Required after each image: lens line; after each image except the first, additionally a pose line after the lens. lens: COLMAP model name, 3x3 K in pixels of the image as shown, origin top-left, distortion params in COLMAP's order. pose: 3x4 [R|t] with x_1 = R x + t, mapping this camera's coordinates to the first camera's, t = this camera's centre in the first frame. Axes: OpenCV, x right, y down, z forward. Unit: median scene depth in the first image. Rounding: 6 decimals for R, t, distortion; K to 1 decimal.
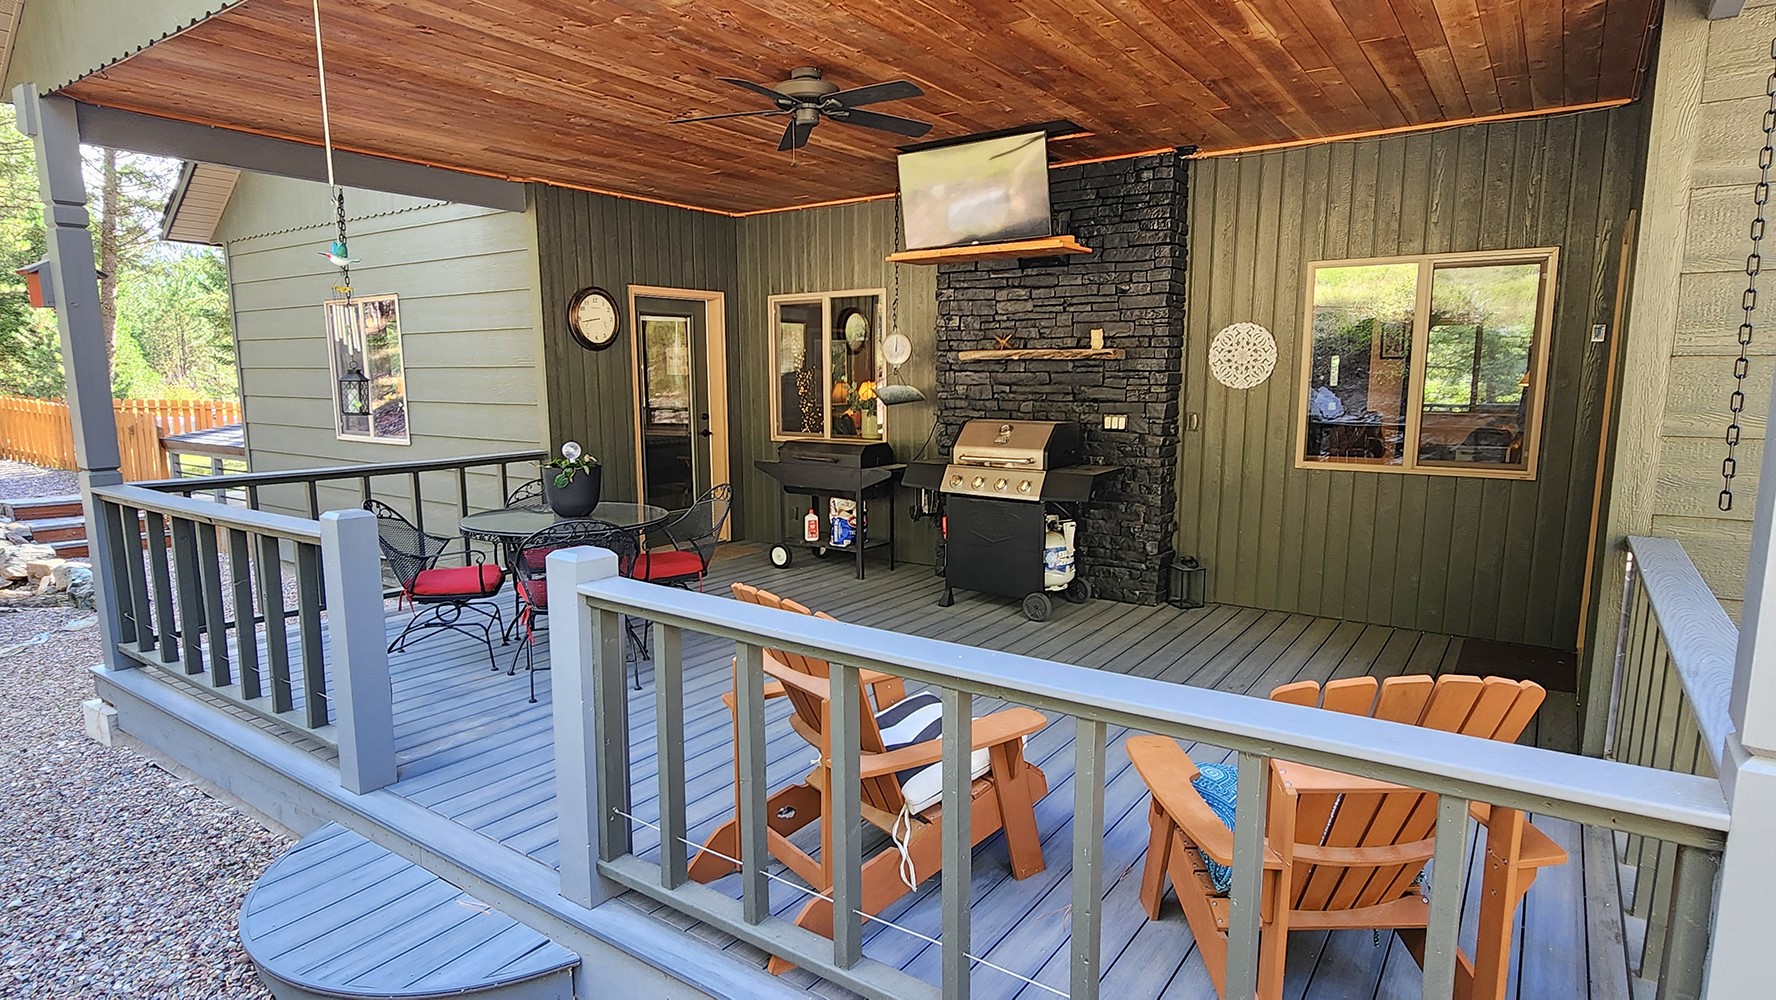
lens RADIAL K [[954.0, 0, 888.0], [0, 954.0, 500.0], [0, 0, 1]] dist [-0.000612, 0.001747]
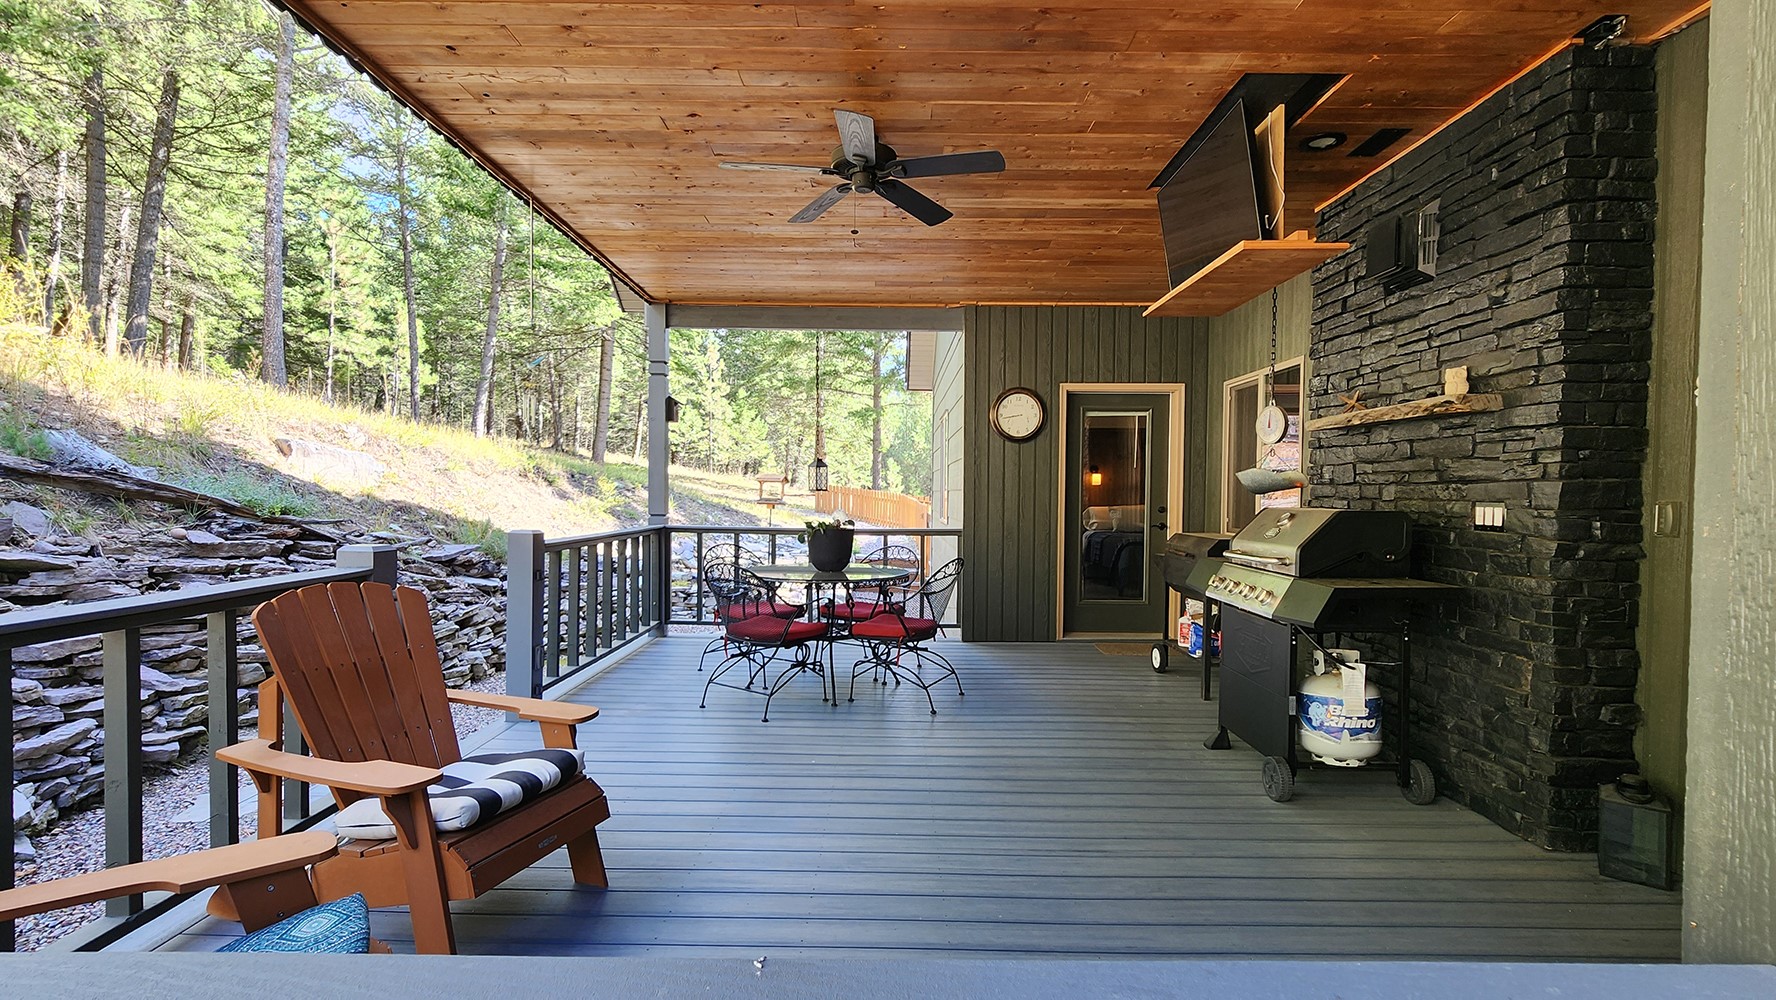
lens RADIAL K [[806.5, 0, 884.7], [0, 806.5, 509.1], [0, 0, 1]] dist [-0.001846, -0.000200]
pose [[0.560929, 0.023766, -0.827523, 0.428360], [-0.122112, 0.991029, -0.054311, -0.010309], [0.818809, 0.131516, 0.558799, 0.385342]]
